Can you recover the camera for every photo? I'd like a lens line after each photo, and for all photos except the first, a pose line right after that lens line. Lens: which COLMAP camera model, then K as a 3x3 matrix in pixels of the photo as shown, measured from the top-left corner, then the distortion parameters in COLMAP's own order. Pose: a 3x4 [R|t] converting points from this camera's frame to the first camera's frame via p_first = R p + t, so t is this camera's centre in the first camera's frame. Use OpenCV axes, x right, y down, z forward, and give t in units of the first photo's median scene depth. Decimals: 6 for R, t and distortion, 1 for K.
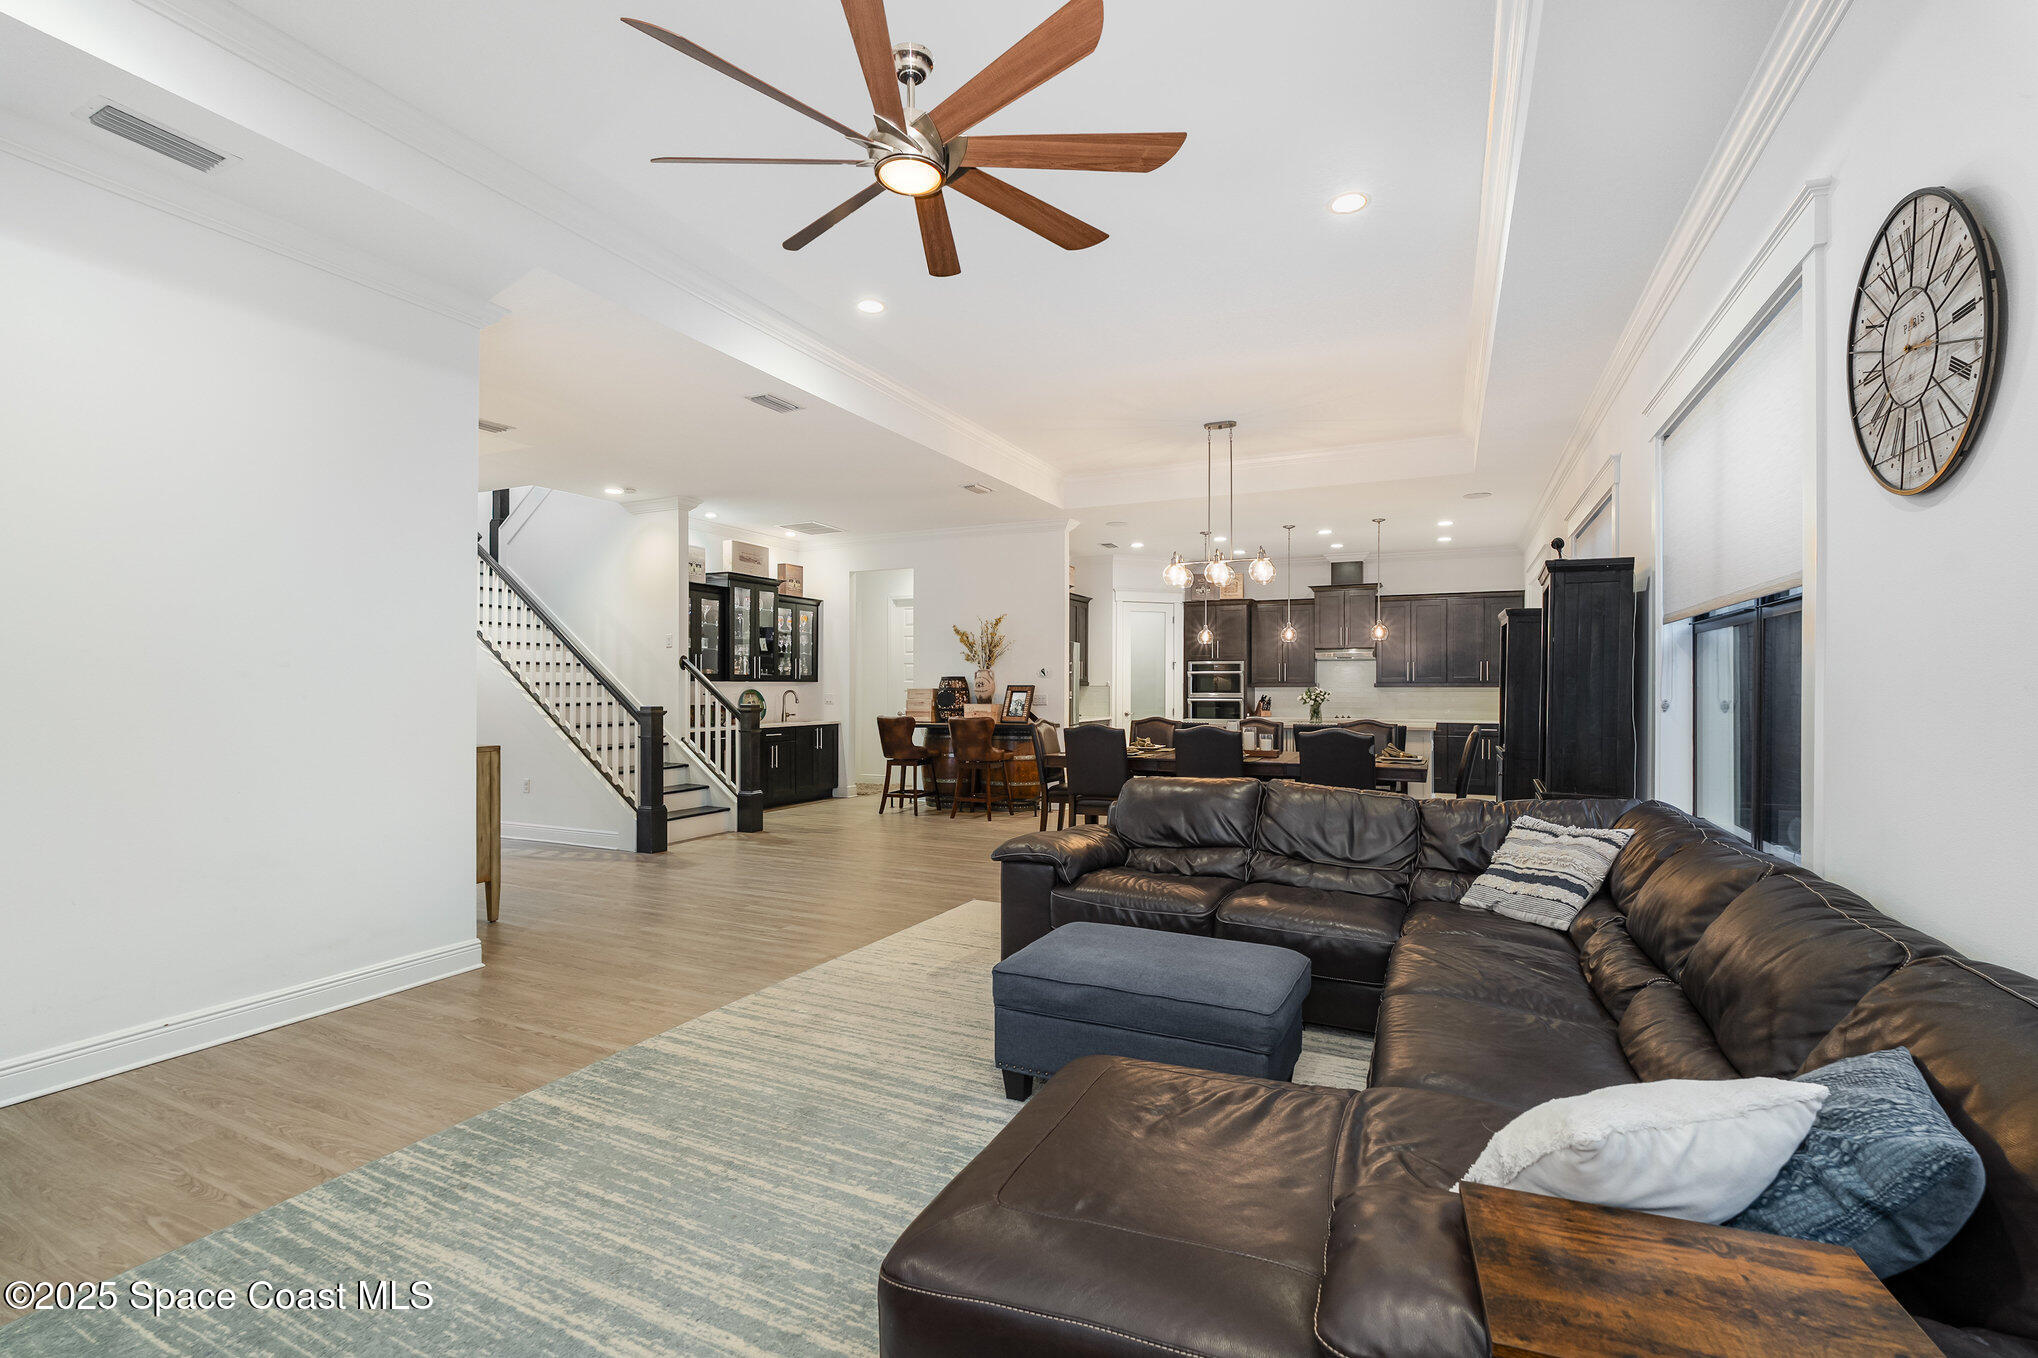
lens RADIAL K [[906.0, 0, 1021.1], [0, 906.0, 684.9], [0, 0, 1]] dist [0.001237, -0.000272]
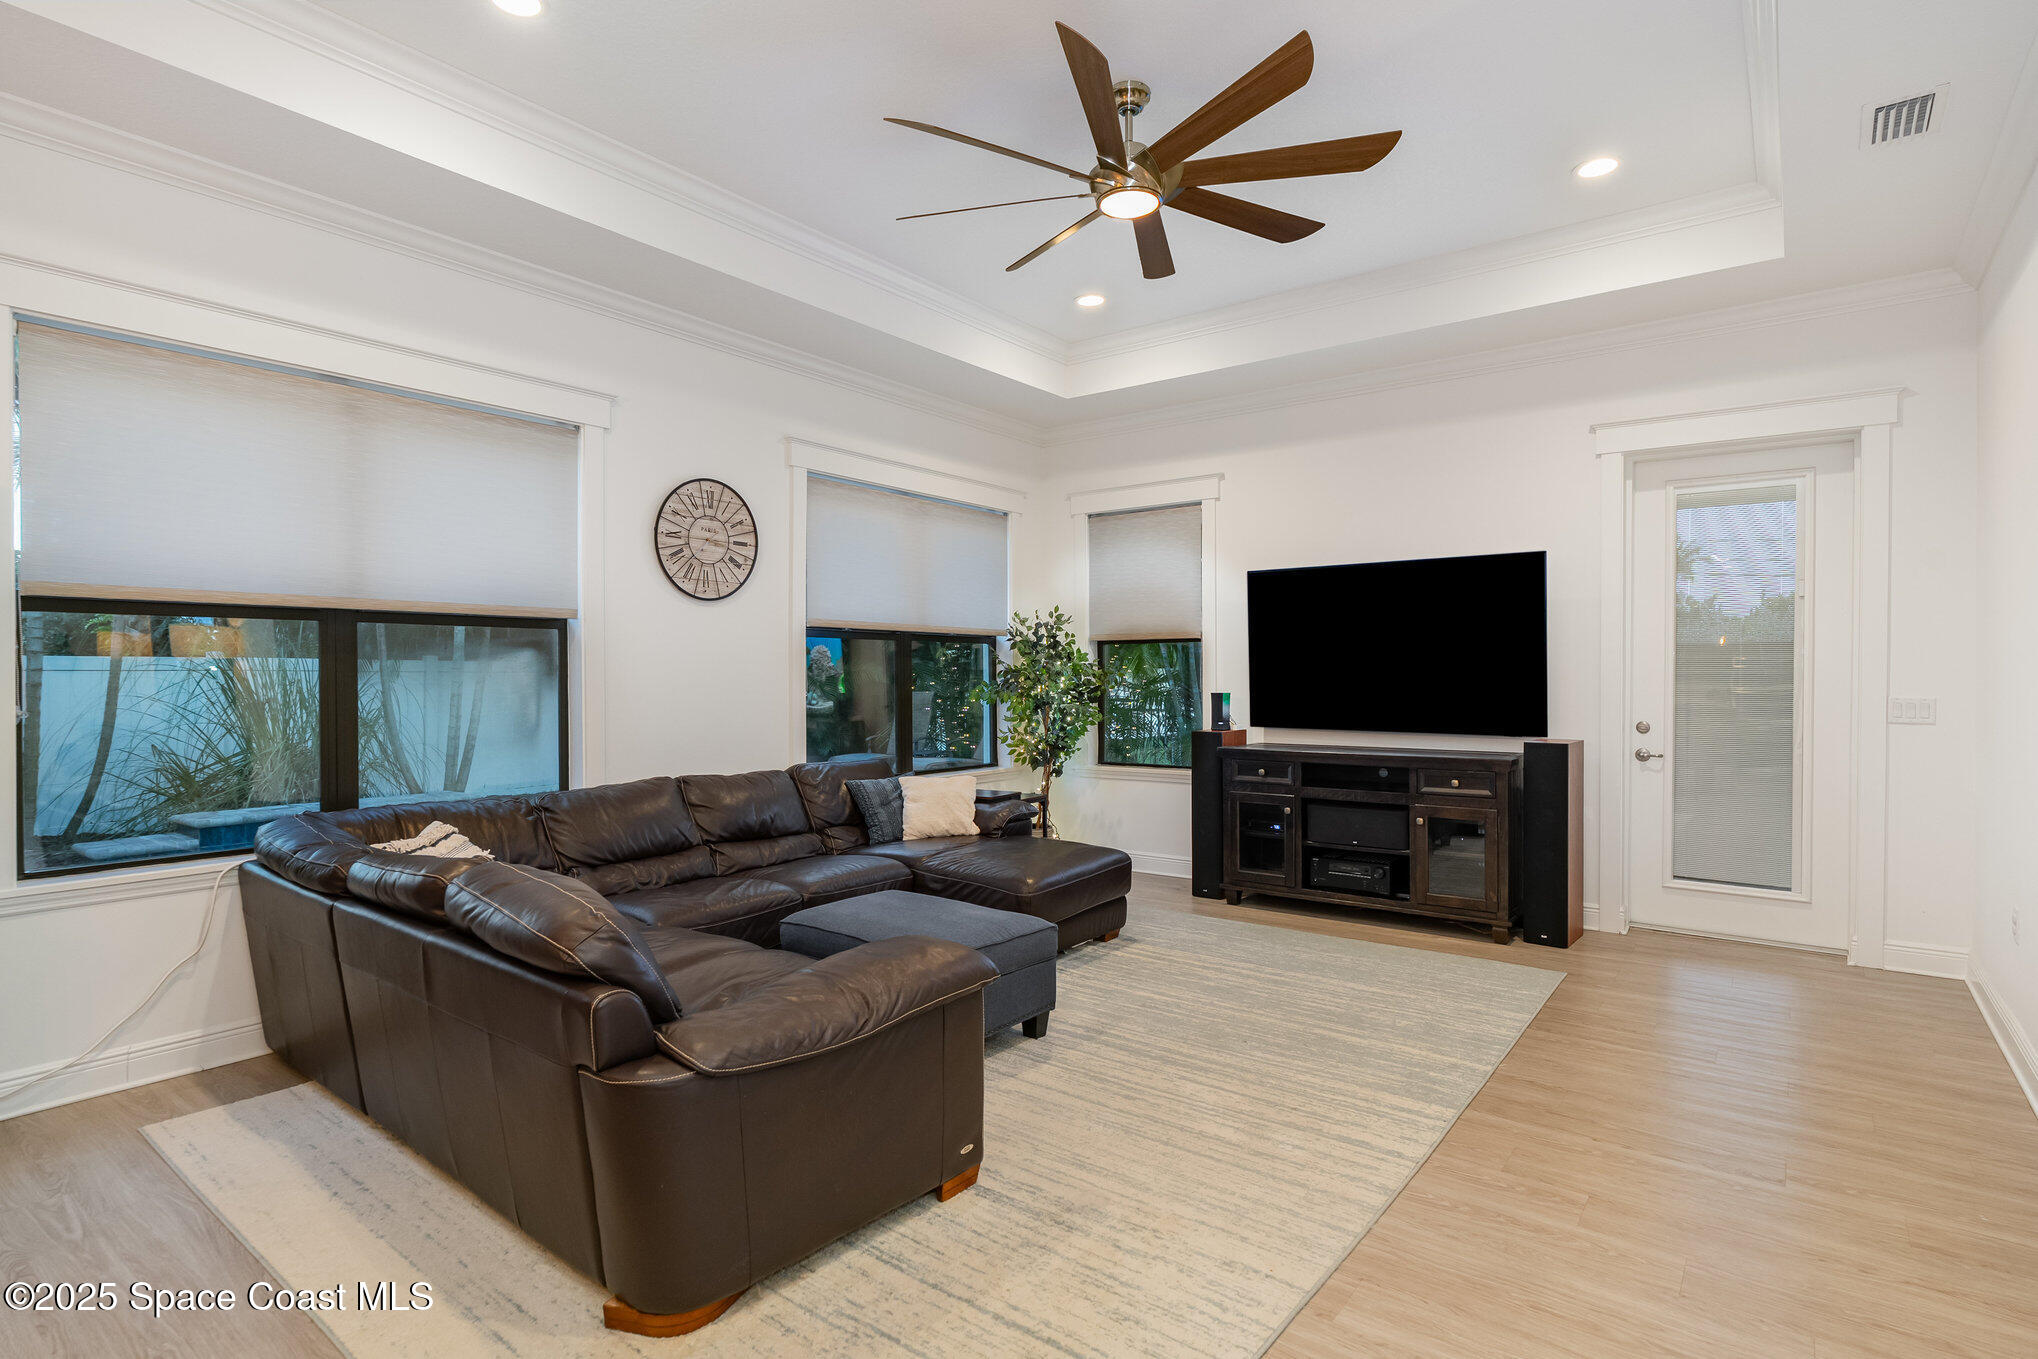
lens RADIAL K [[1023.1, 0, 1016.2], [0, 1023.1, 679.4], [0, 0, 1]] dist [0.000251, 0.000043]
pose [[-0.977770, -0.000789, 0.209677, -0.134035], [-0.000160, 0.999995, 0.003020, -0.002719], [-0.209678, 0.002919, -0.977766, 1.205547]]
